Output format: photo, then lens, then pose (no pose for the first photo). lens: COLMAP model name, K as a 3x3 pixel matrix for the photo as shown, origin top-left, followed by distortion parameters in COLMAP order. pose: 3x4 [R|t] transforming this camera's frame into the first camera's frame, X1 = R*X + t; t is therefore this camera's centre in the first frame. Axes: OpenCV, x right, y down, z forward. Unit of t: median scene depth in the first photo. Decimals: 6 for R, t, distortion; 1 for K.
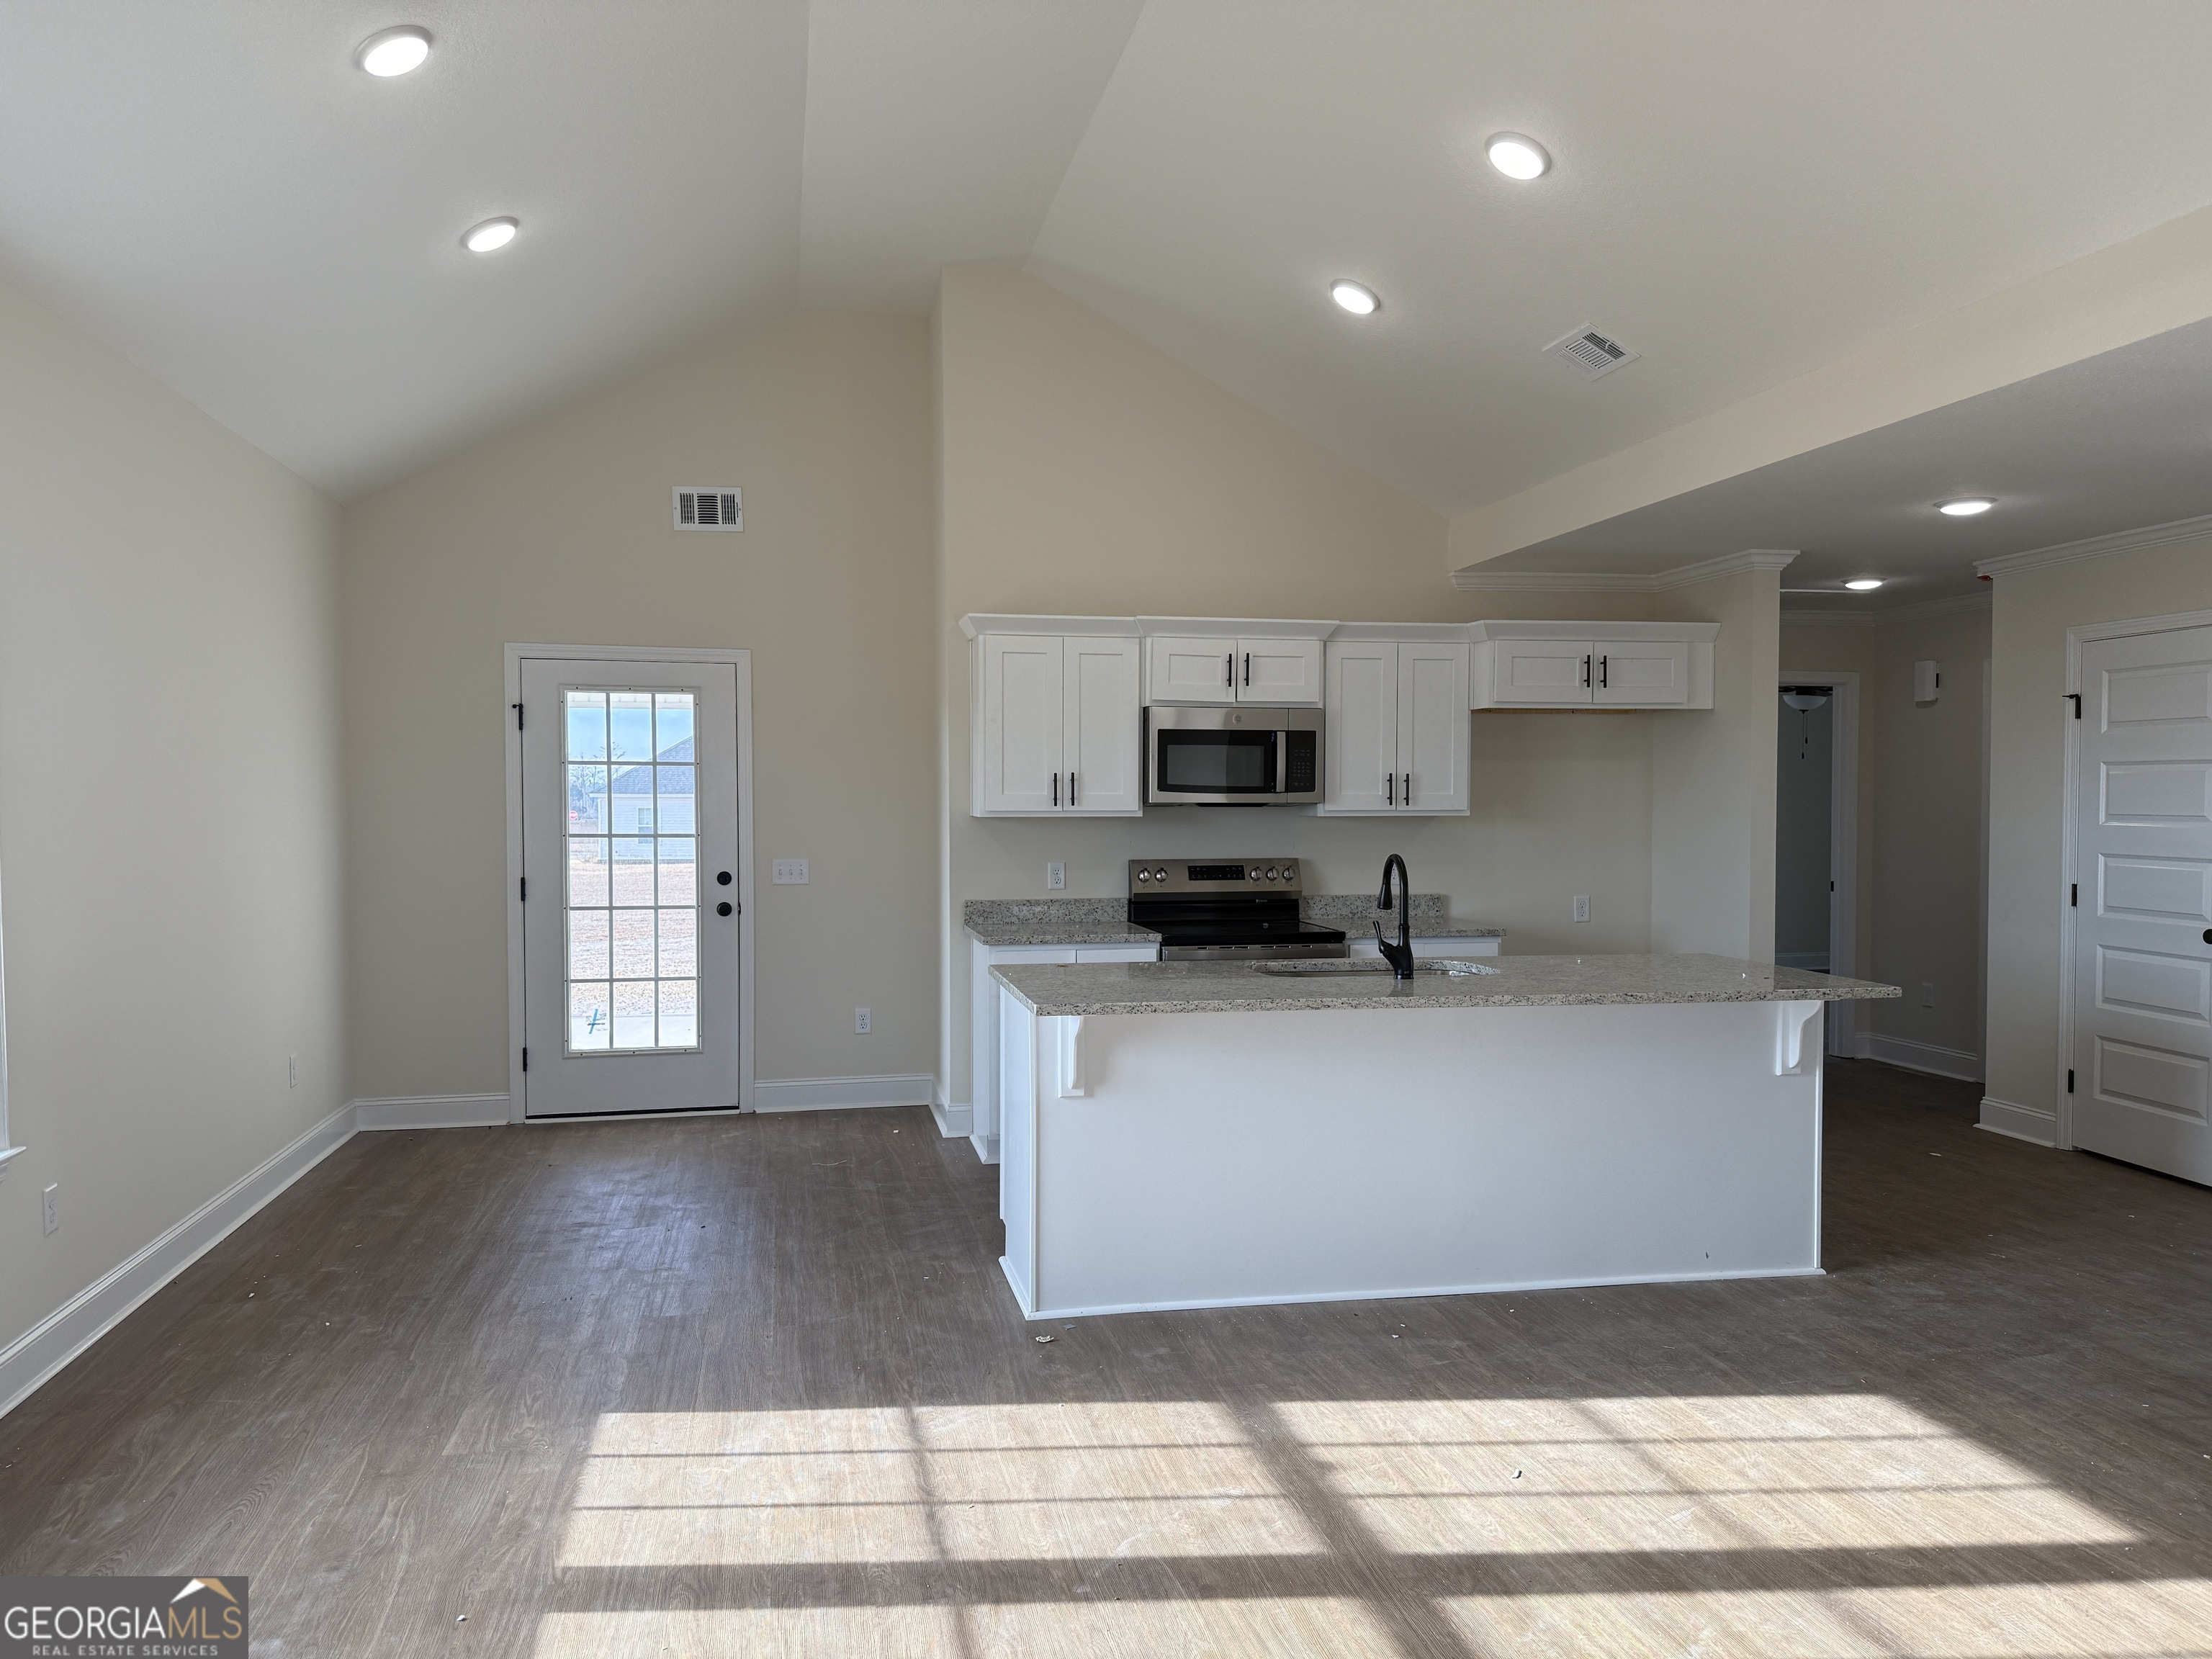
lens RADIAL K [[1535.1, 0, 1104.7], [0, 1535.1, 846.5], [0, 0, 1]] dist [0.118222, -0.185829]
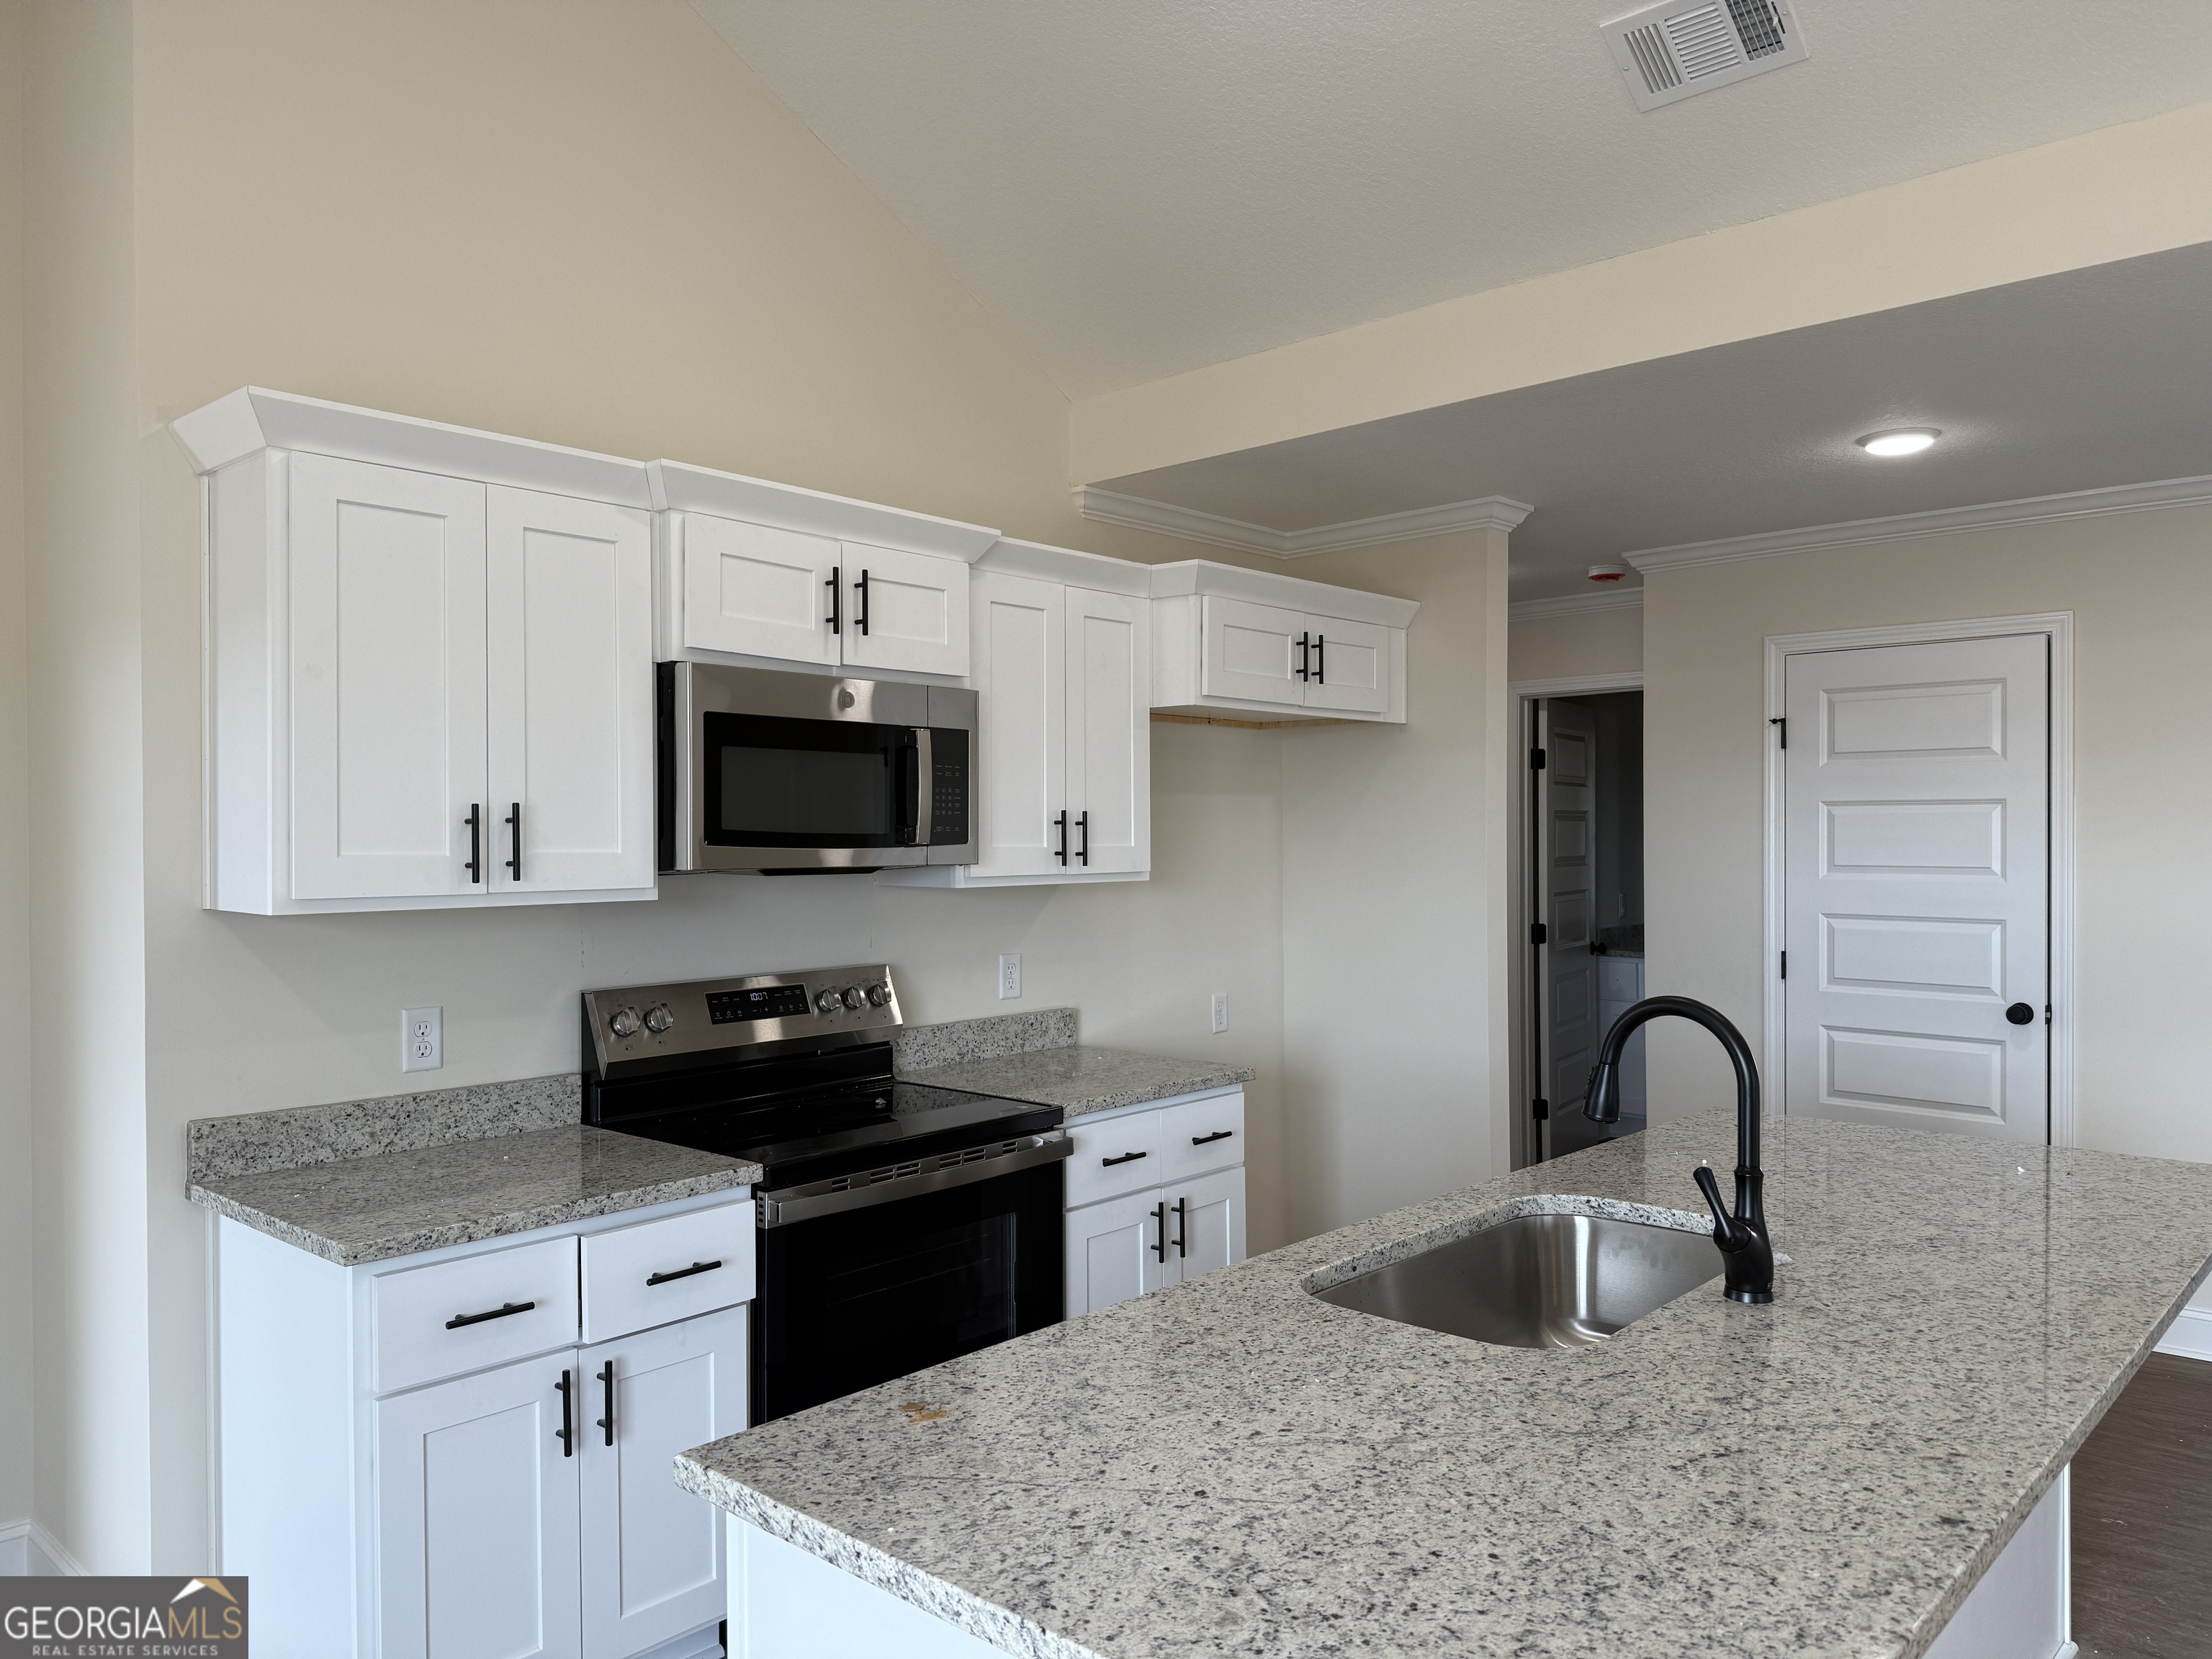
lens RADIAL K [[1535.1, 0, 1104.7], [0, 1535.1, 846.5], [0, 0, 1]] dist [0.118222, -0.185829]
pose [[0.809154, -0.008678, 0.587533, -0.148932], [0.025331, 0.999477, -0.020123, -0.024237], [-0.587051, 0.031166, 0.808950, 0.578508]]
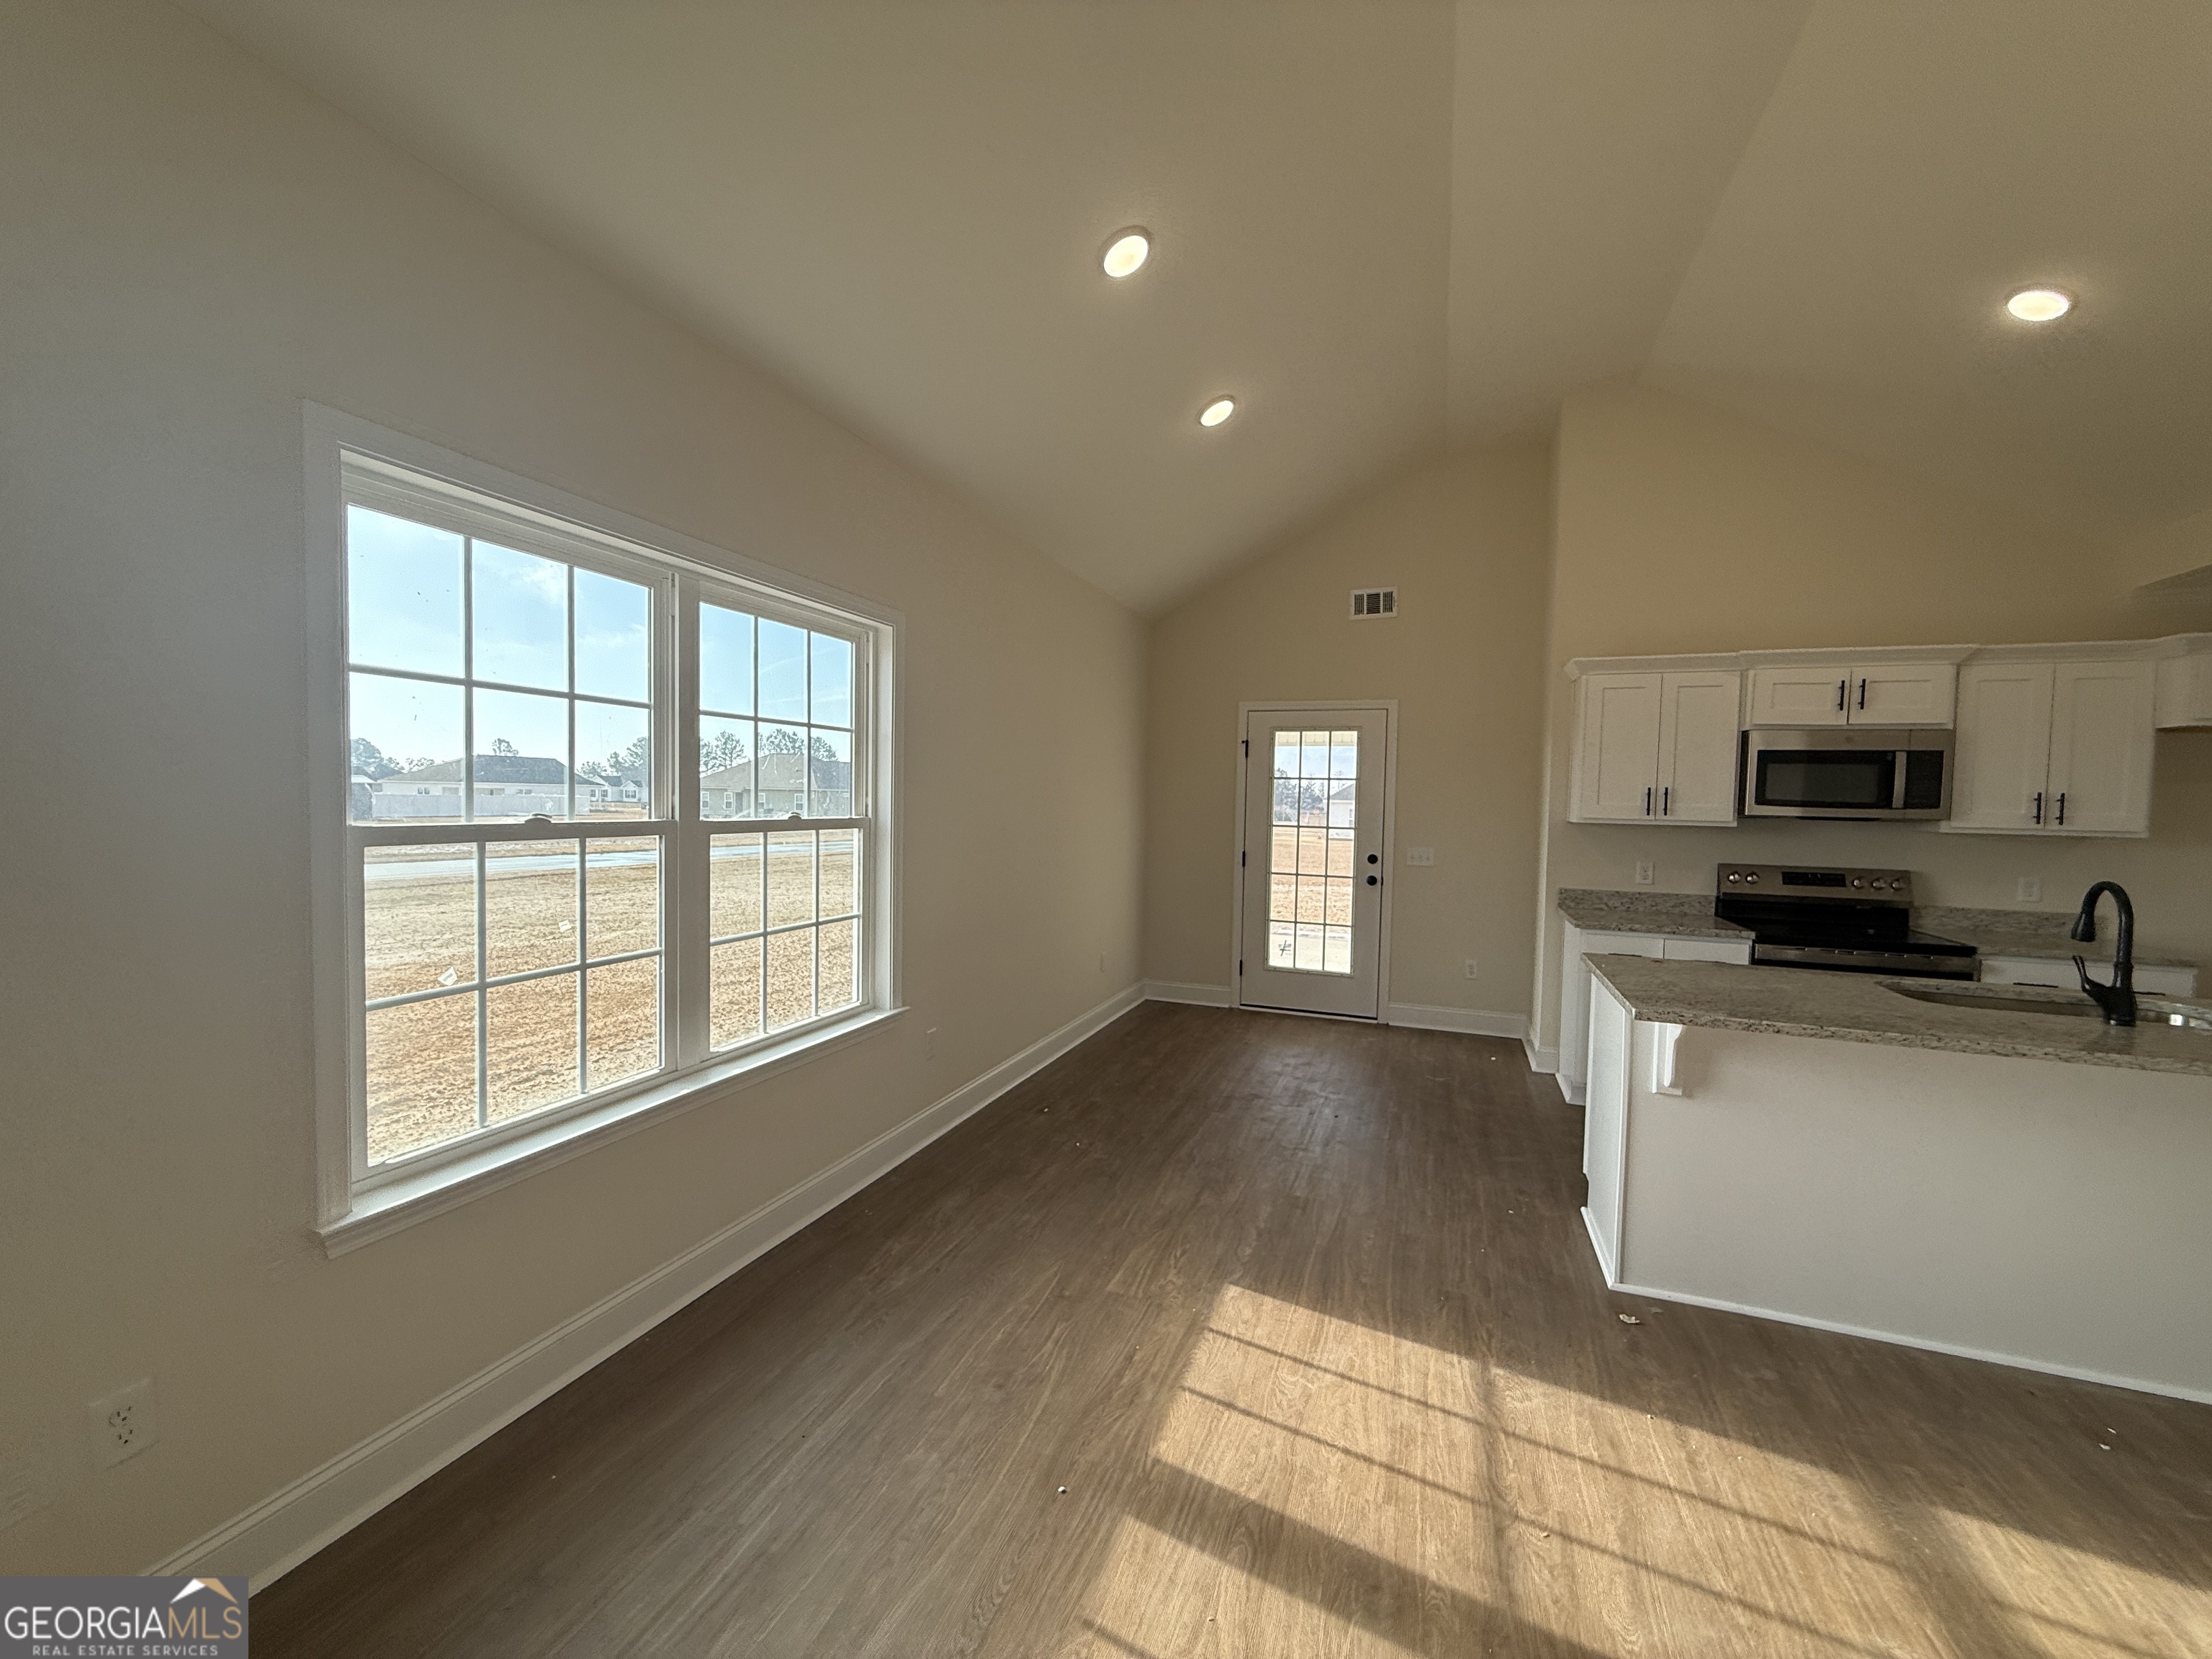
lens RADIAL K [[882.8, 0, 1104.3], [0, 882.8, 829.8], [0, 0, 1]] dist [-0.000997, 0.000077]
pose [[0.843147, 0.038055, -0.536334, -0.021165], [-0.039266, 0.999187, 0.009168, -0.005114], [0.536247, 0.013330, 0.843956, 0.204987]]
